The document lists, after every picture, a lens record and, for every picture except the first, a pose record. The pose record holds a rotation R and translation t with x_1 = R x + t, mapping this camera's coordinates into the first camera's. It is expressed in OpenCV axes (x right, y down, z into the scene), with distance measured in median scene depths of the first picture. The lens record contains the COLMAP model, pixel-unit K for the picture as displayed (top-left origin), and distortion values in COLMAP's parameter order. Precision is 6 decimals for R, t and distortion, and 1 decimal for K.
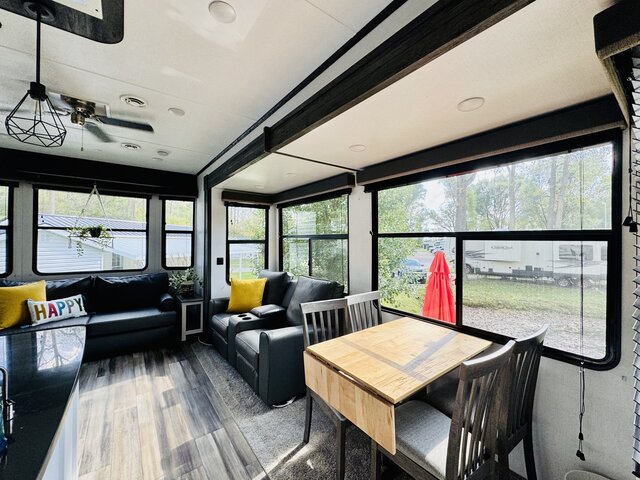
lens RADIAL K [[266.6, 0, 316.5], [0, 266.6, 241.2], [0, 0, 1]] dist [-0.002266, -0.000103]
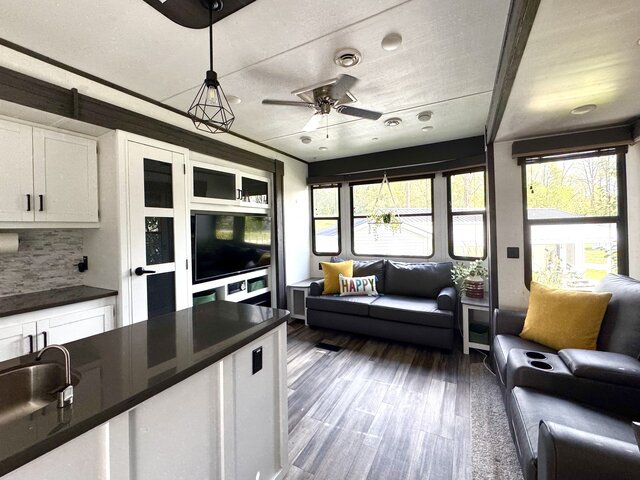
lens RADIAL K [[266.6, 0, 331.7], [0, 266.6, 231.4], [0, 0, 1]] dist [-0.002266, -0.000103]
pose [[0.434839, -0.012044, -0.900428, 0.028912], [0.023897, 0.999713, -0.001831, 0.014447], [0.900191, -0.020722, 0.435002, 0.338810]]
